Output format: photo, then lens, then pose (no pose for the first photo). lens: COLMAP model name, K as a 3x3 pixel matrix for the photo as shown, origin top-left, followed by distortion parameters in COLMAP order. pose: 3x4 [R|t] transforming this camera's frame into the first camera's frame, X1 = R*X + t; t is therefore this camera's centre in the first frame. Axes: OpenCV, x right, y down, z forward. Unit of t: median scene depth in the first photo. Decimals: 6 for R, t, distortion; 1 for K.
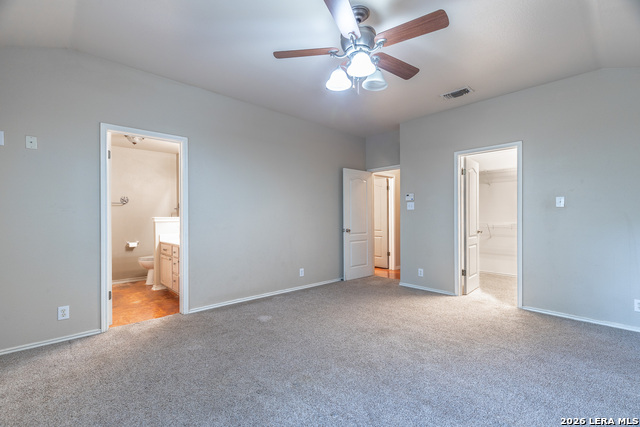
lens RADIAL K [[293.6, 0, 318.8], [0, 293.6, 215.6], [0, 0, 1]] dist [0.005147, -0.001020]
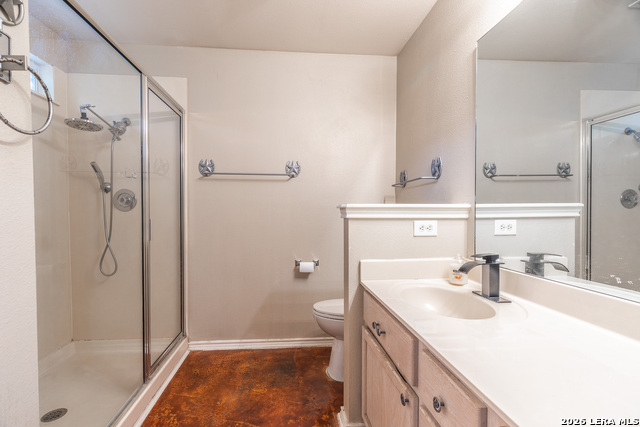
lens RADIAL K [[293.6, 0, 318.3], [0, 293.6, 212.4], [0, 0, 1]] dist [0.005147, -0.001020]
pose [[0.804549, 0.017143, -0.593639, -0.351678], [-0.011022, 0.999842, 0.013936, 0.009543], [0.593784, -0.004669, 0.804611, 0.648853]]
